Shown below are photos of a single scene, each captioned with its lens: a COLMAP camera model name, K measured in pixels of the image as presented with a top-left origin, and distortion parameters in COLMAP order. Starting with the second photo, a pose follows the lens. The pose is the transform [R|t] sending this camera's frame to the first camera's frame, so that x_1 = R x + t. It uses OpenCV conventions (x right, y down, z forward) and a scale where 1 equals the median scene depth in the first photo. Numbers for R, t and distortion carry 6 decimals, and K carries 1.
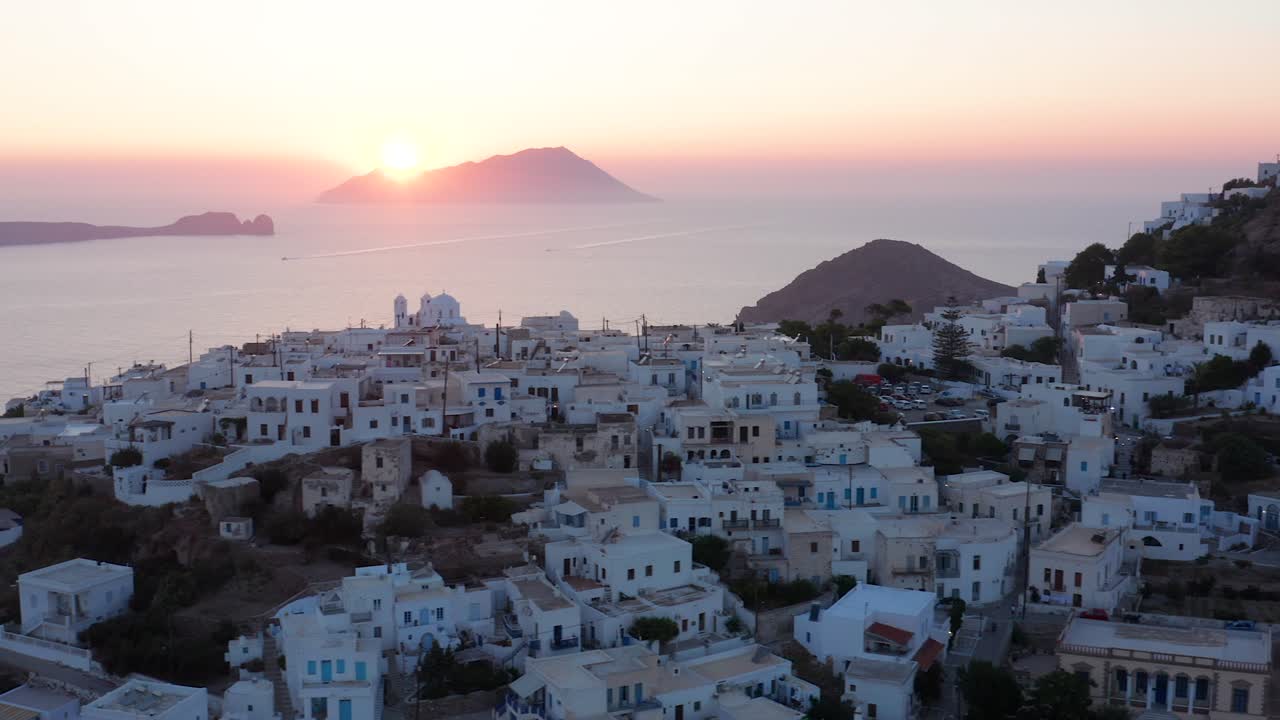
lens RADIAL K [[1471.9, 0, 640.0], [0, 1471.9, 360.0], [0, 0, 1]] dist [0.093229, -0.641712]
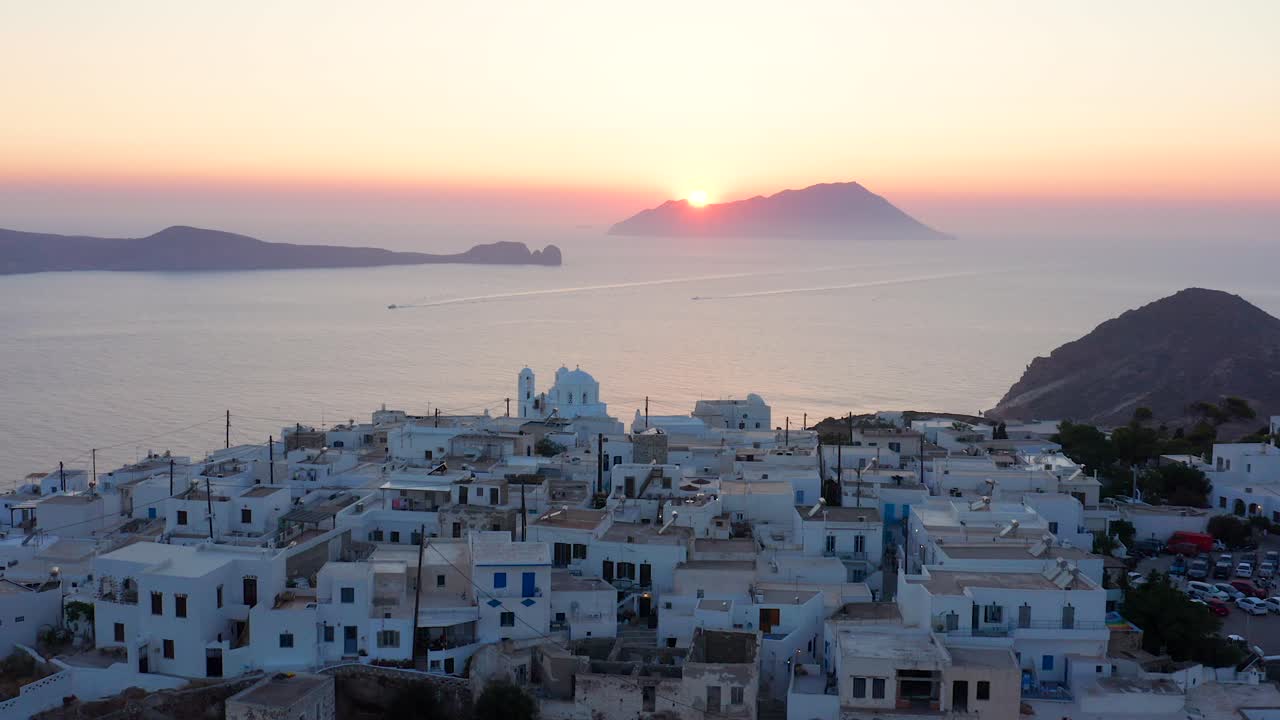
lens RADIAL K [[1471.9, 0, 640.0], [0, 1471.9, 360.0], [0, 0, 1]] dist [0.093229, -0.641712]
pose [[0.980574, 0.035799, -0.192855, 0.051600], [-0.040253, 0.999005, -0.019223, -0.052144], [0.191974, 0.026613, 0.981039, 0.416395]]
